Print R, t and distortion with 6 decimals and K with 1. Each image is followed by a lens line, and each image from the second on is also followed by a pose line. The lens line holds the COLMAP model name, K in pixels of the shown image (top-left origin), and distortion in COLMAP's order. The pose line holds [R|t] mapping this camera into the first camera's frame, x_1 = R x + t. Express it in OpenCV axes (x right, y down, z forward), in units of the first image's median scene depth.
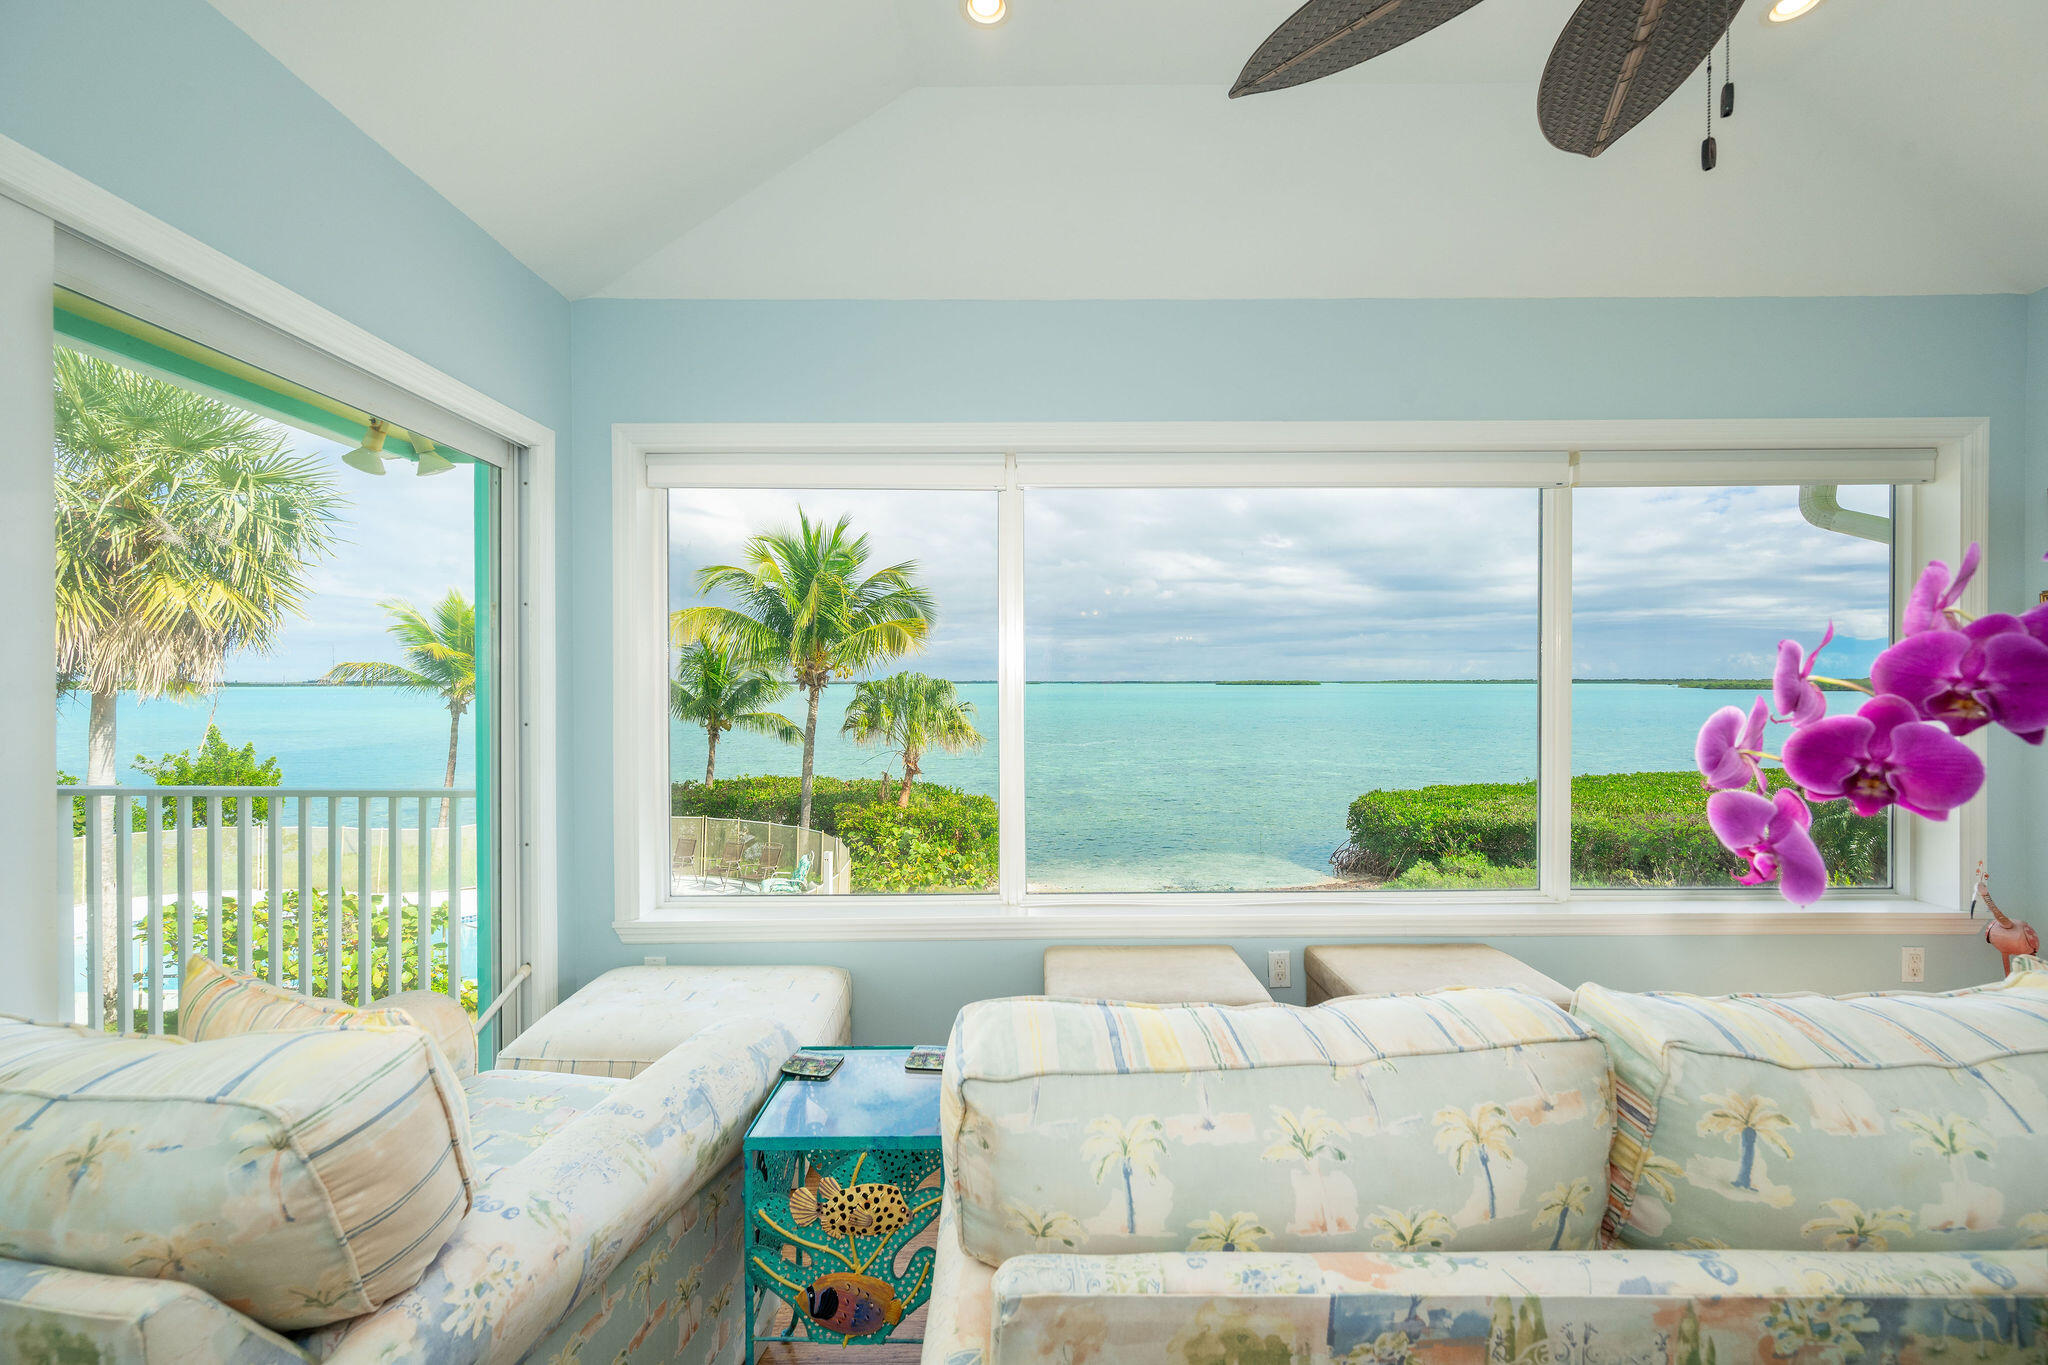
lens RADIAL K [[804.1, 0, 1030.4], [0, 804.1, 694.6], [0, 0, 1]] dist [-0.001278, 0.000184]
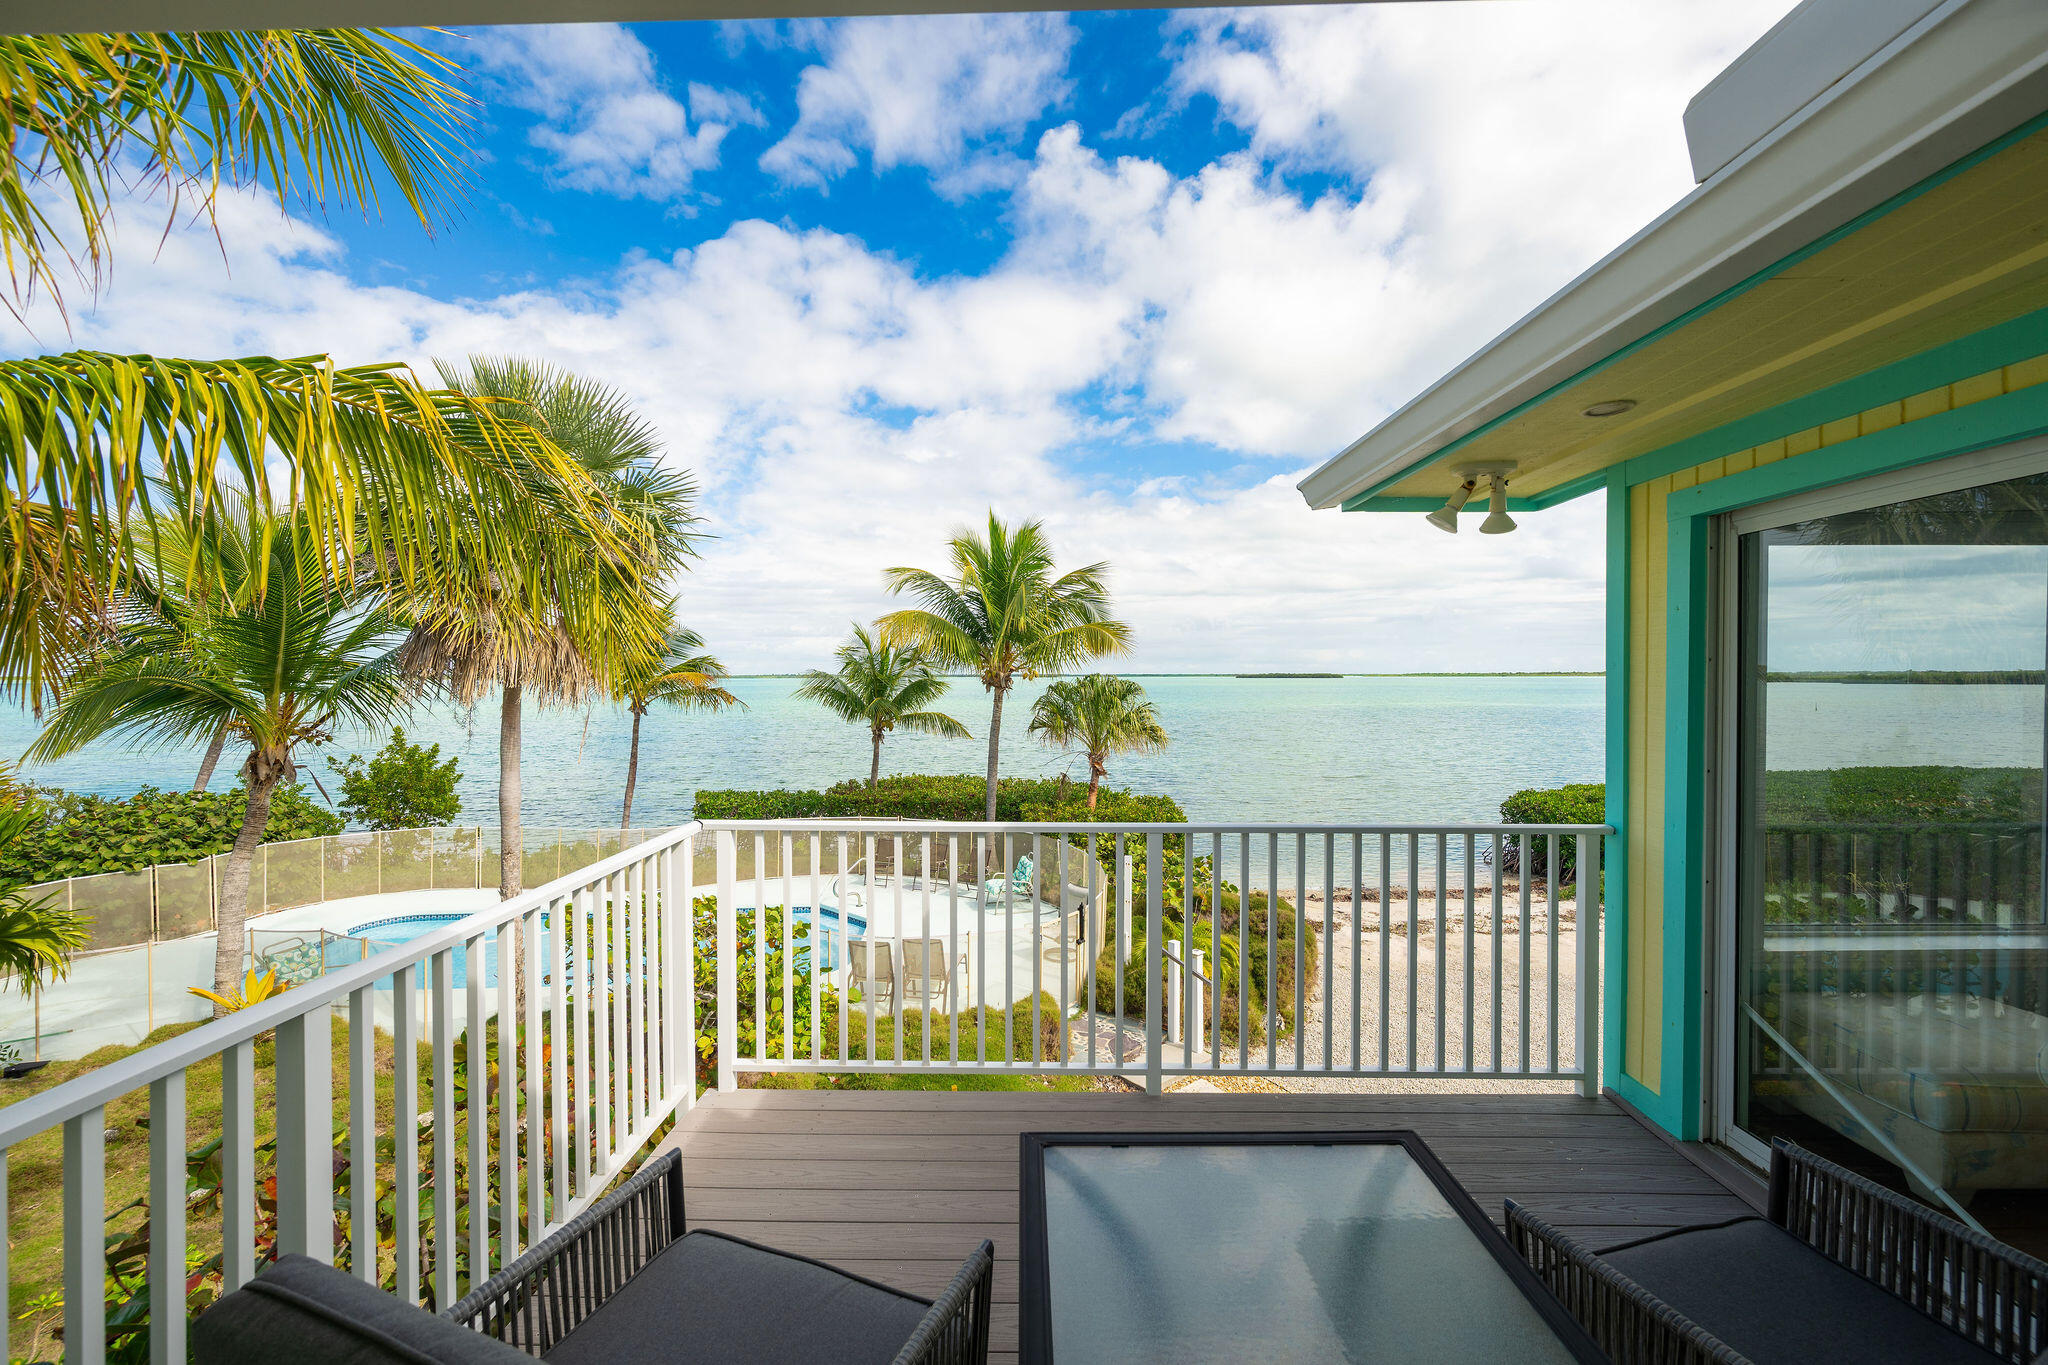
lens RADIAL K [[804.1, 0, 1029.4], [0, 804.1, 688.3], [0, 0, 1]] dist [-0.001278, 0.000184]
pose [[0.999543, -0.003332, -0.030050, -0.202216], [0.003404, 0.999991, 0.002368, -0.012005], [0.030042, -0.002469, 0.999546, -0.004658]]
